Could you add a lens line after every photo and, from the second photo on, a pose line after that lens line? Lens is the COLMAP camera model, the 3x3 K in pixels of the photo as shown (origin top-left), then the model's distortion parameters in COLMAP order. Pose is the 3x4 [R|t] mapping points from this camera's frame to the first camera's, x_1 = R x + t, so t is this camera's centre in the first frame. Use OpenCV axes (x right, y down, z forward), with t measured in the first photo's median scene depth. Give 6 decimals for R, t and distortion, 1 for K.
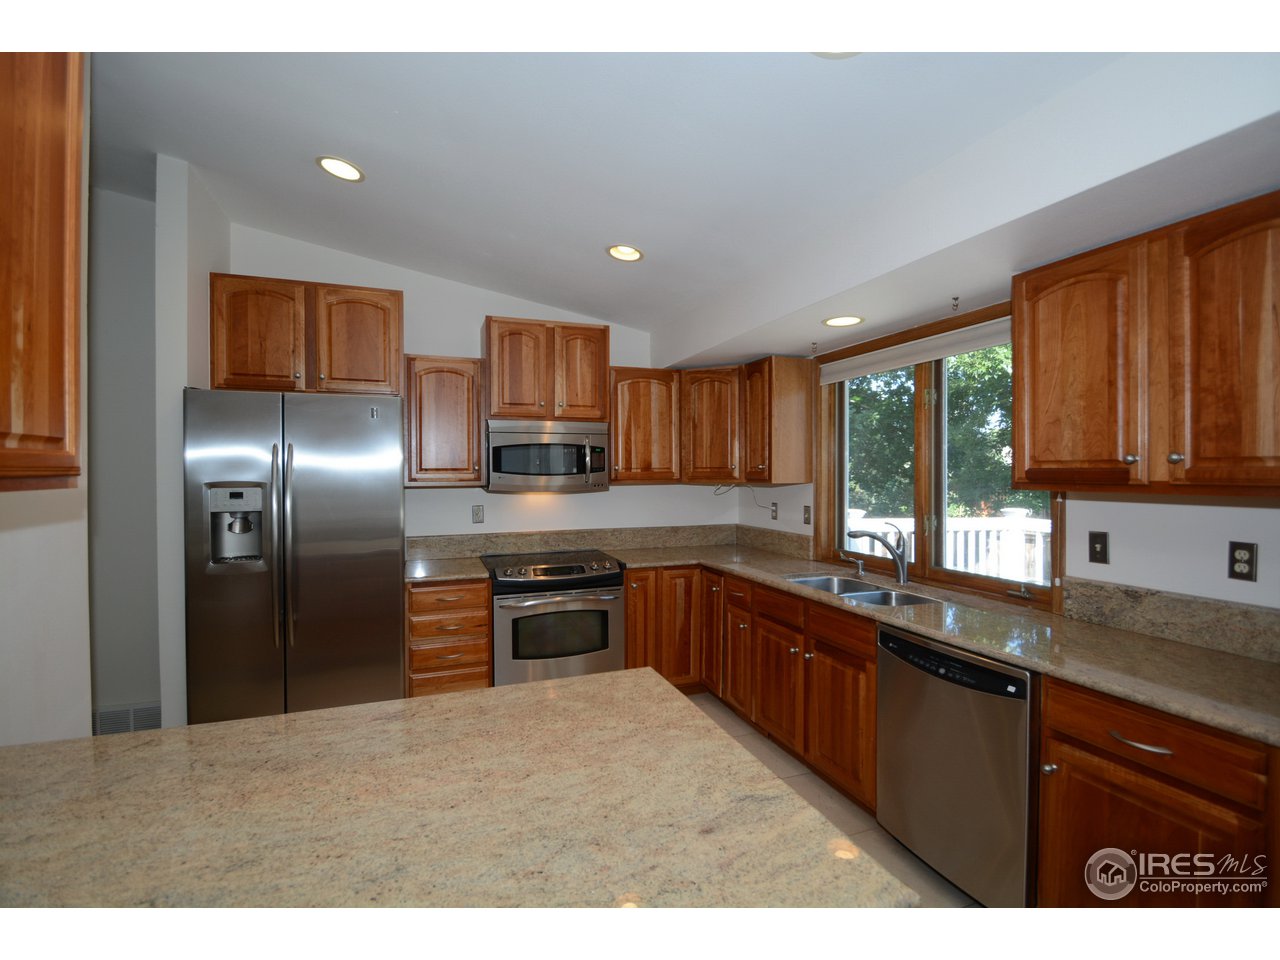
lens RADIAL K [[560.9, 0, 641.9], [0, 560.9, 473.3], [0, 0, 1]] dist [-0.009429, -0.003756]
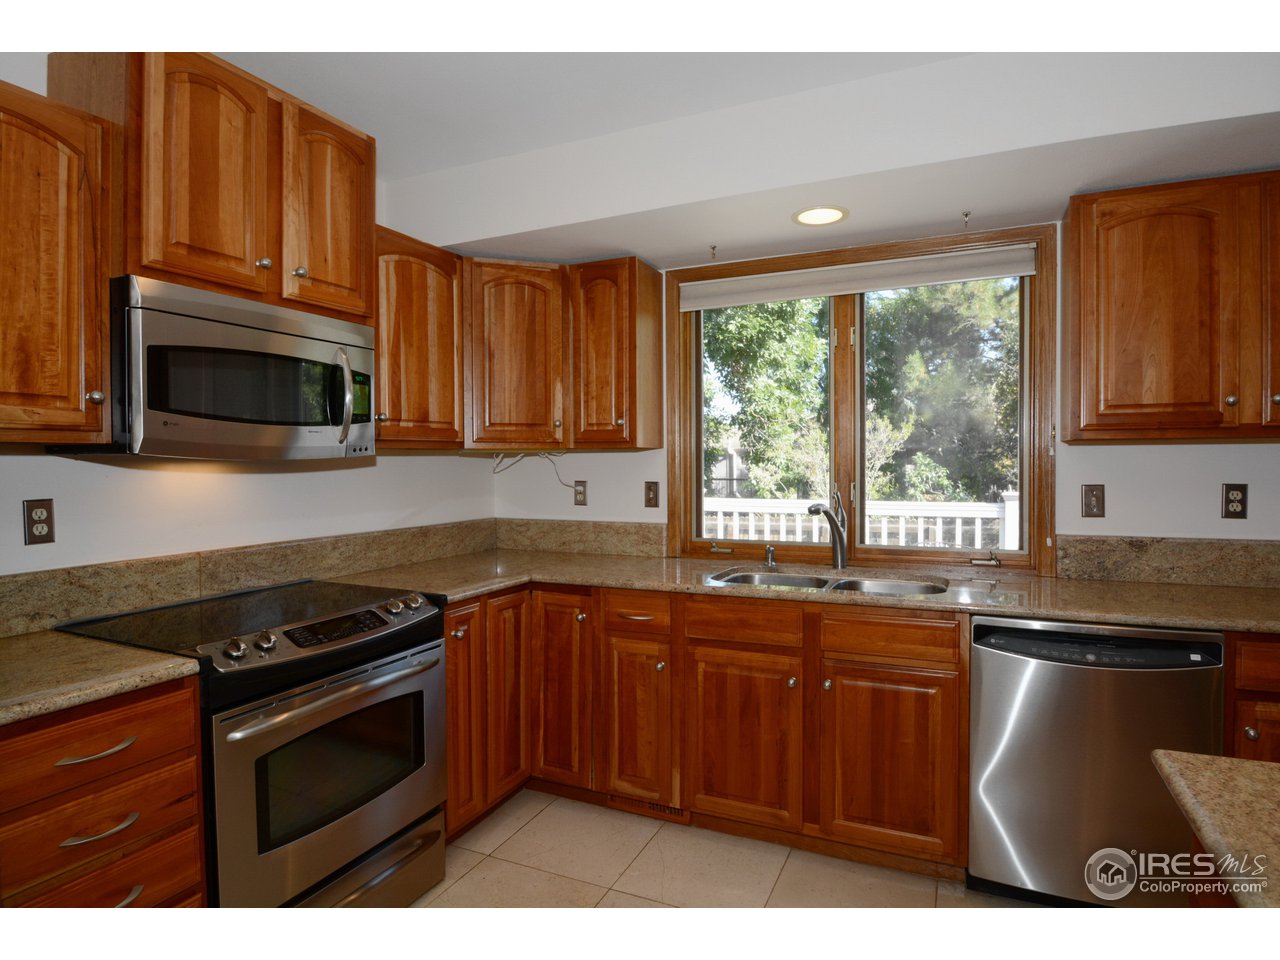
lens RADIAL K [[702.1, 0, 638.3], [0, 702.1, 472.9], [0, 0, 1]] dist [-0.015804, -0.003512]
pose [[0.727928, -0.012834, 0.685533, -0.351396], [0.005556, 0.999902, 0.012819, 0.038750], [-0.685631, -0.005522, 0.727929, 0.398084]]
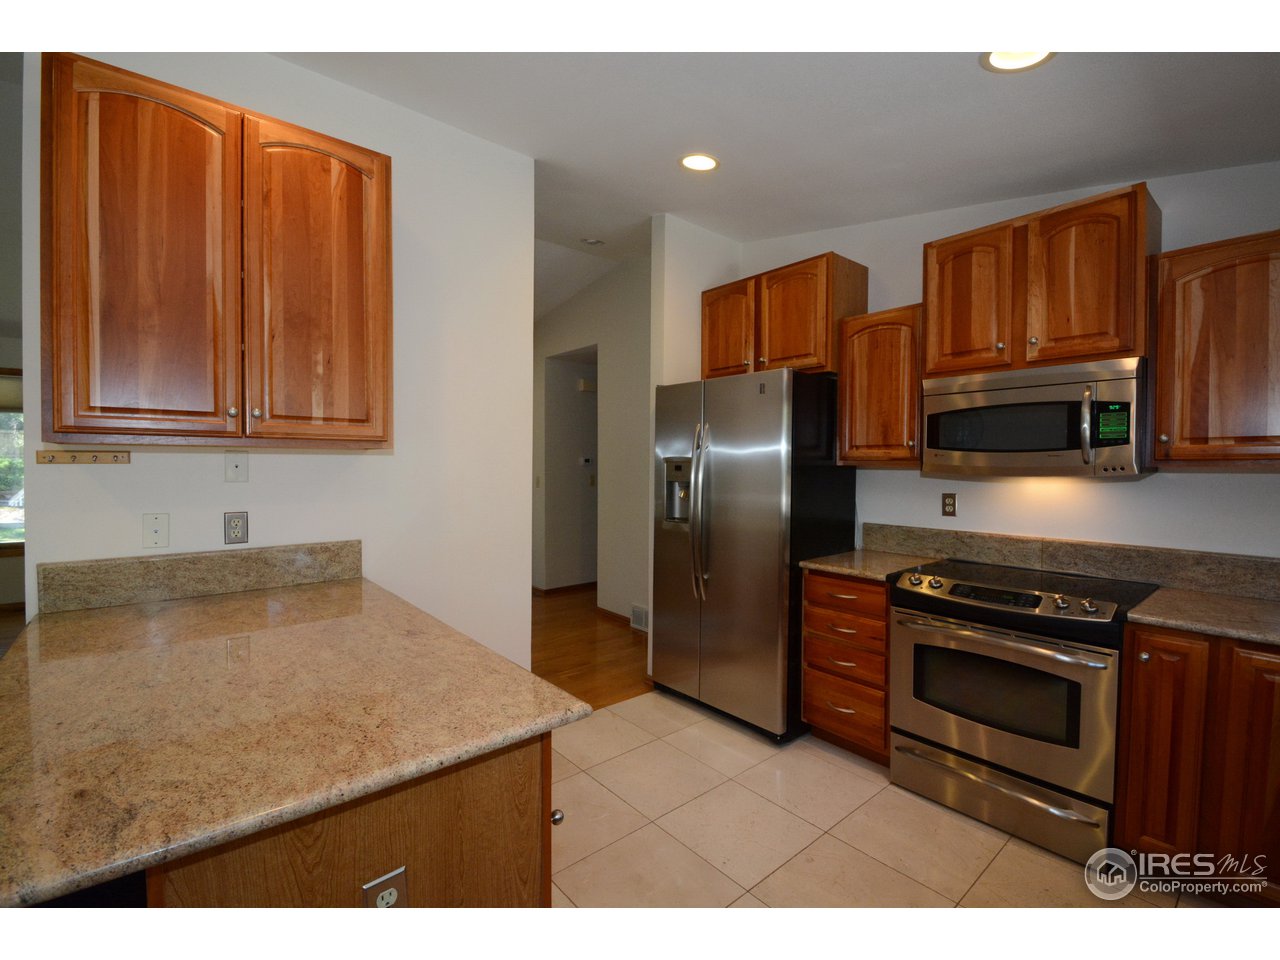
lens RADIAL K [[560.9, 0, 654.0], [0, 560.9, 477.5], [0, 0, 1]] dist [-0.009429, -0.003756]
pose [[0.353602, 0.028067, -0.934975, 0.312473], [-0.010078, 0.999606, 0.026196, 0.021260], [0.935342, 0.000160, 0.353746, 0.382162]]
